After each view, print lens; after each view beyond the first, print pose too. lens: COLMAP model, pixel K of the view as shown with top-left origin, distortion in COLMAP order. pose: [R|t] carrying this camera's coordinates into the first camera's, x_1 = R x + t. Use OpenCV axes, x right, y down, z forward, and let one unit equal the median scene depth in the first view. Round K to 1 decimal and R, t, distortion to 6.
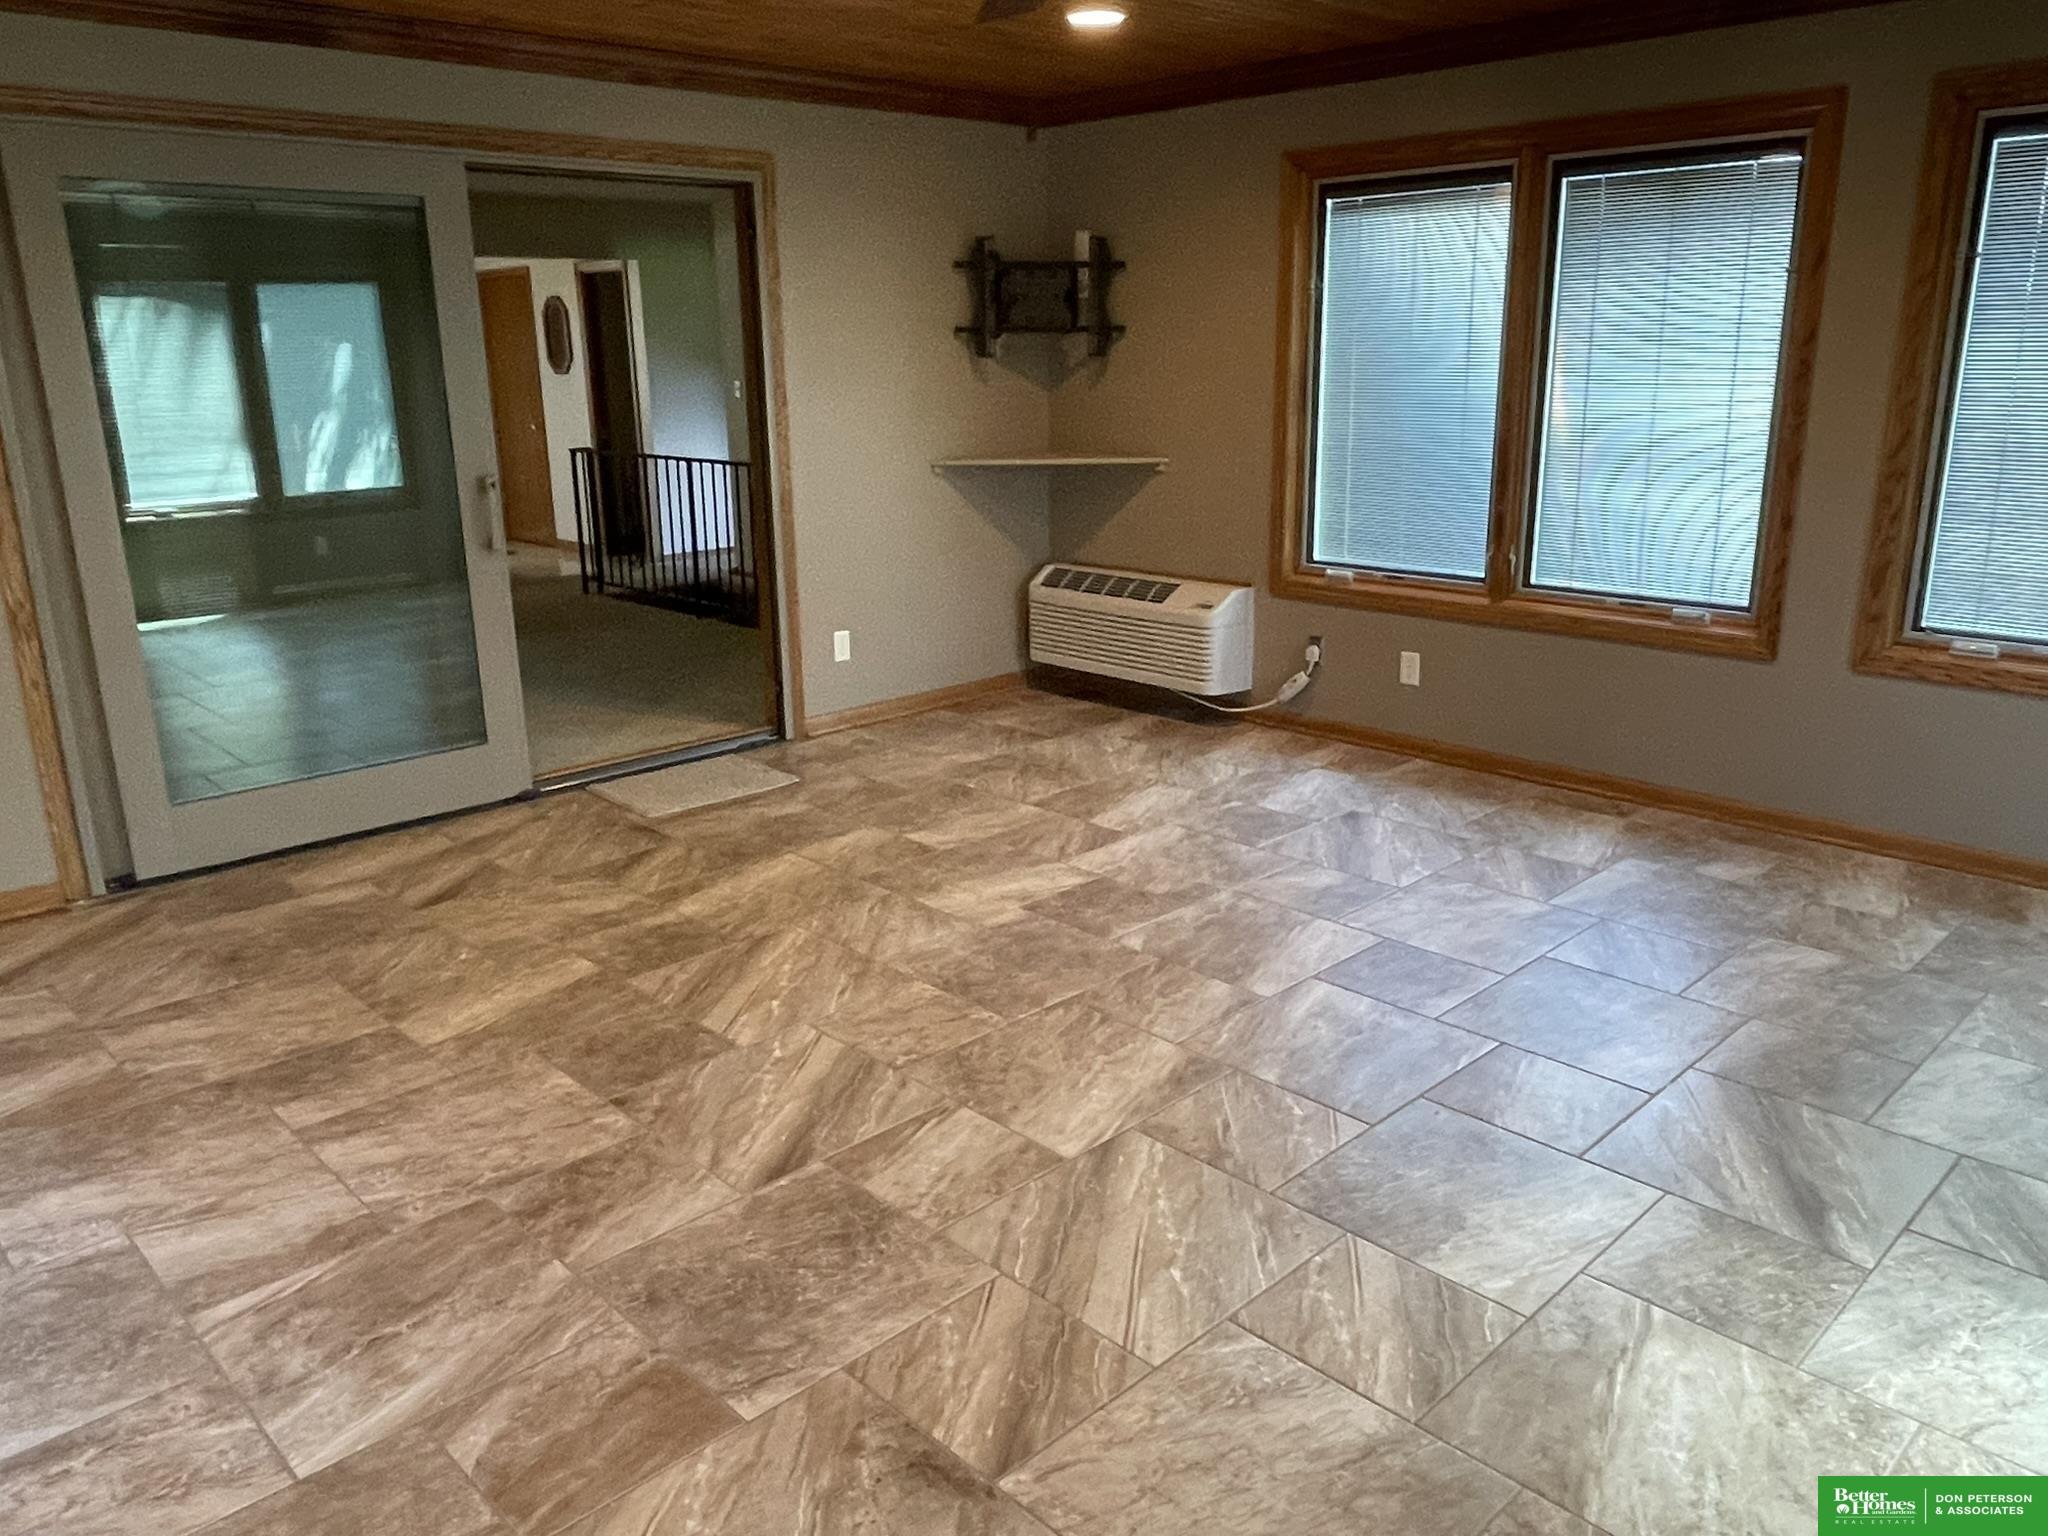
lens RADIAL K [[1485.2, 0, 1022.4], [0, 1485.2, 757.9], [0, 0, 1]] dist [-0.004357, 0.001981]
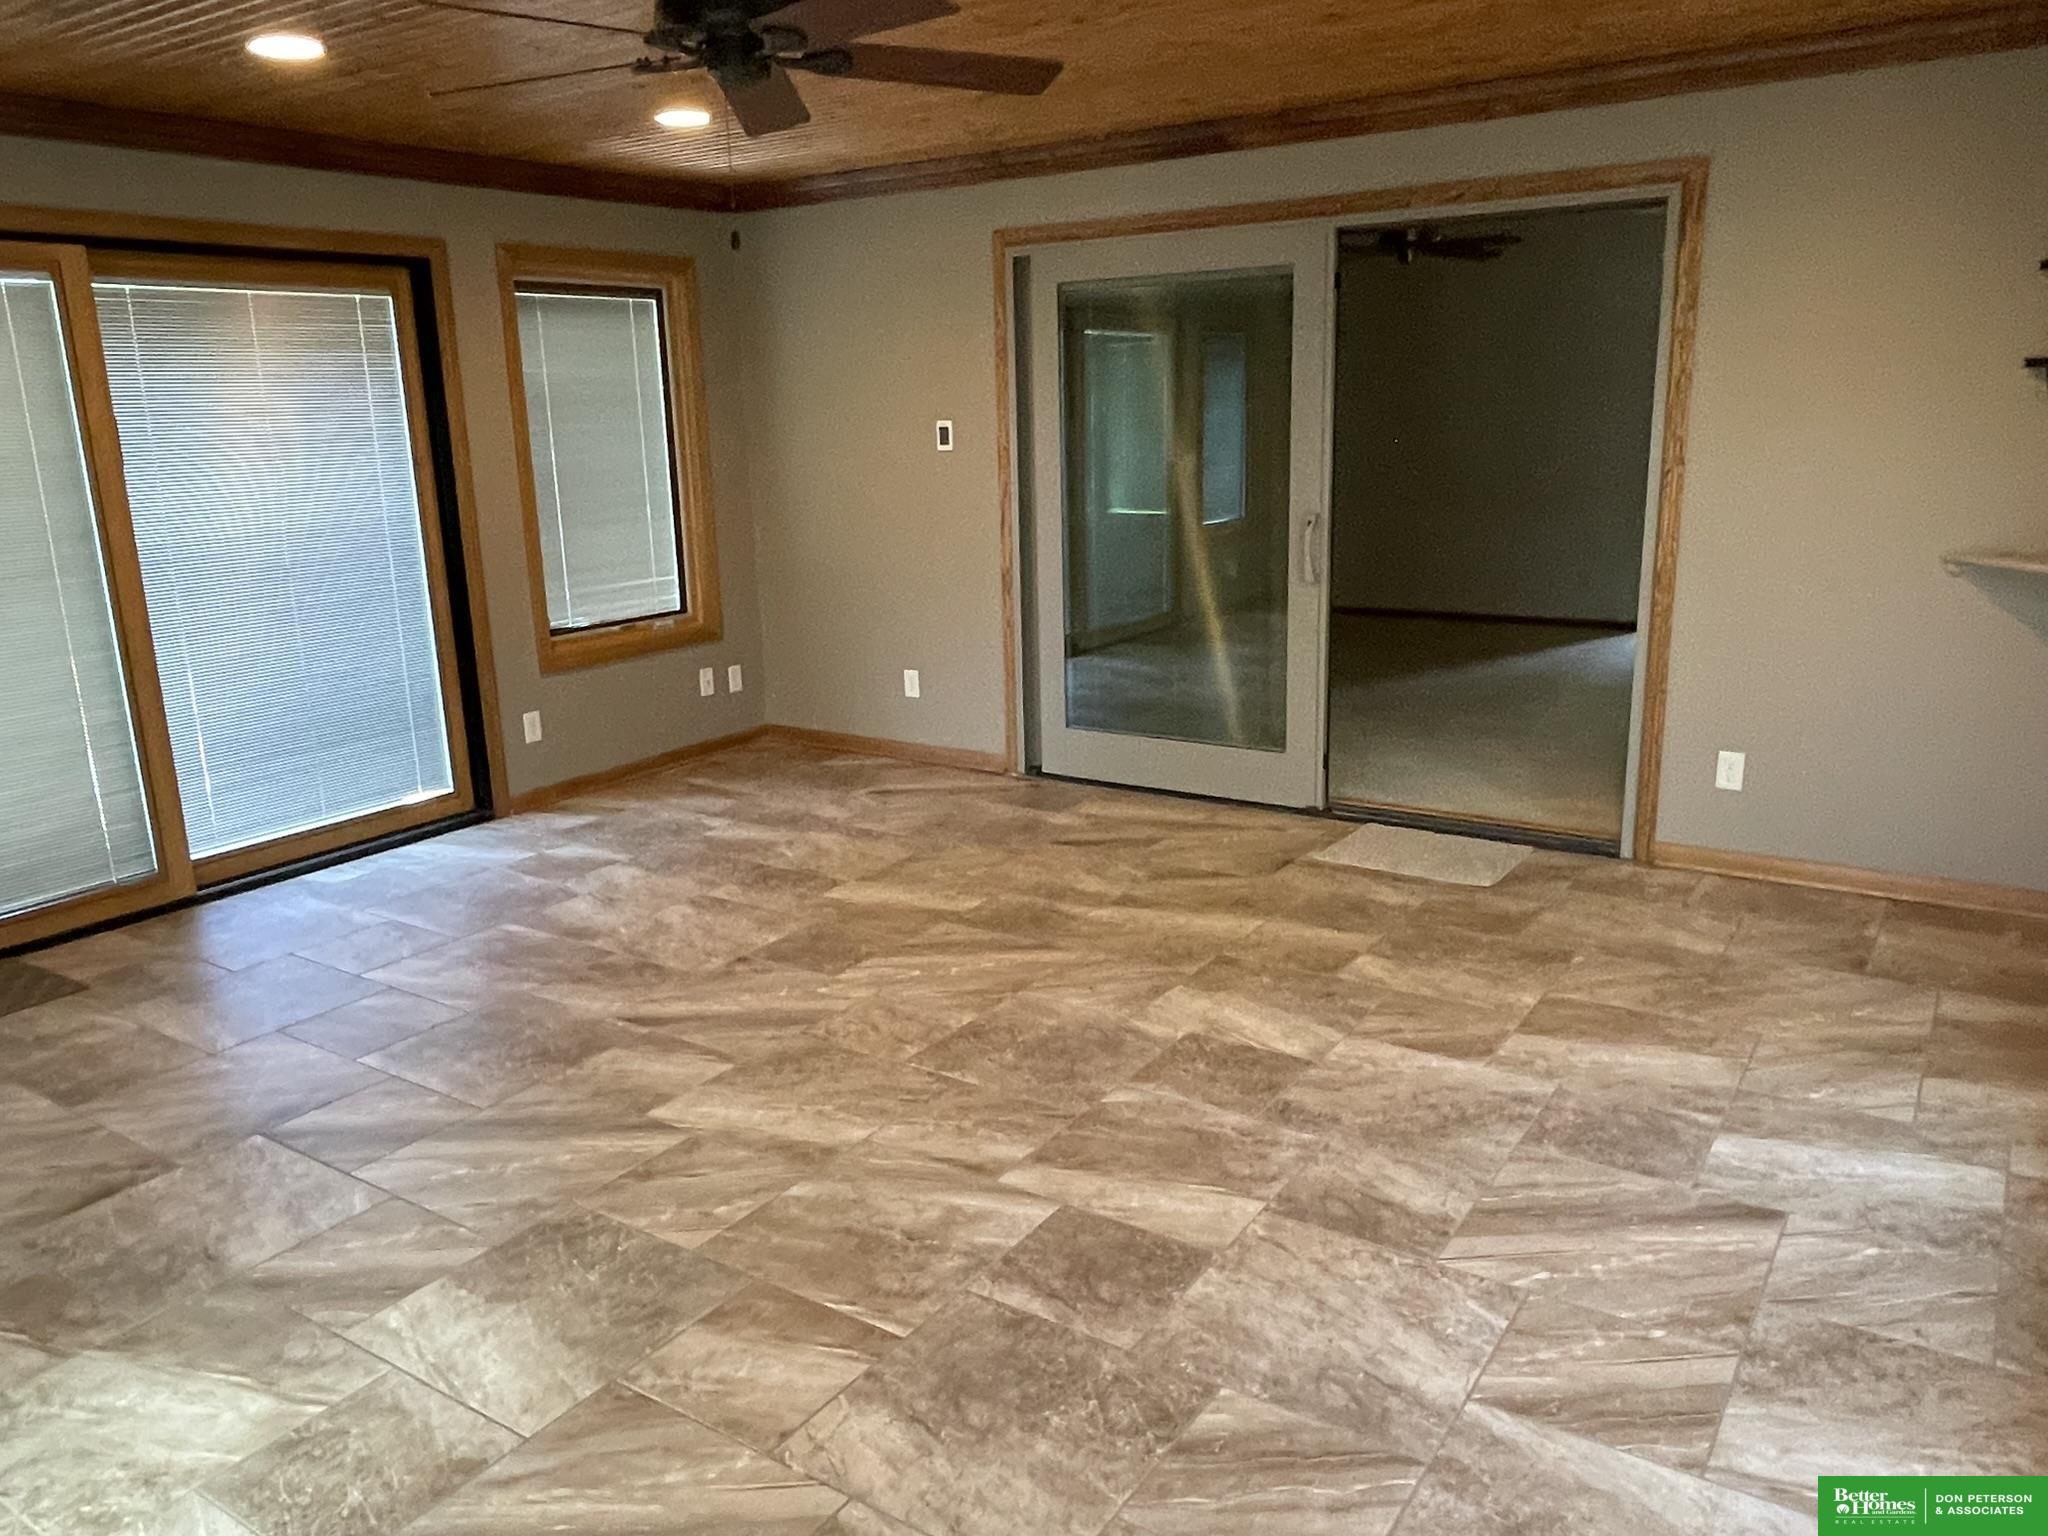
lens RADIAL K [[1499.9, 0, 1024.0], [0, 1499.9, 768.0], [0, 0, 1]] dist [0.001054, -0.001034]
pose [[0.208629, 0.243562, -0.947181, 0.798866], [-0.238512, 0.951921, 0.192245, -0.202630], [0.948465, 0.185807, 0.256691, 0.640949]]
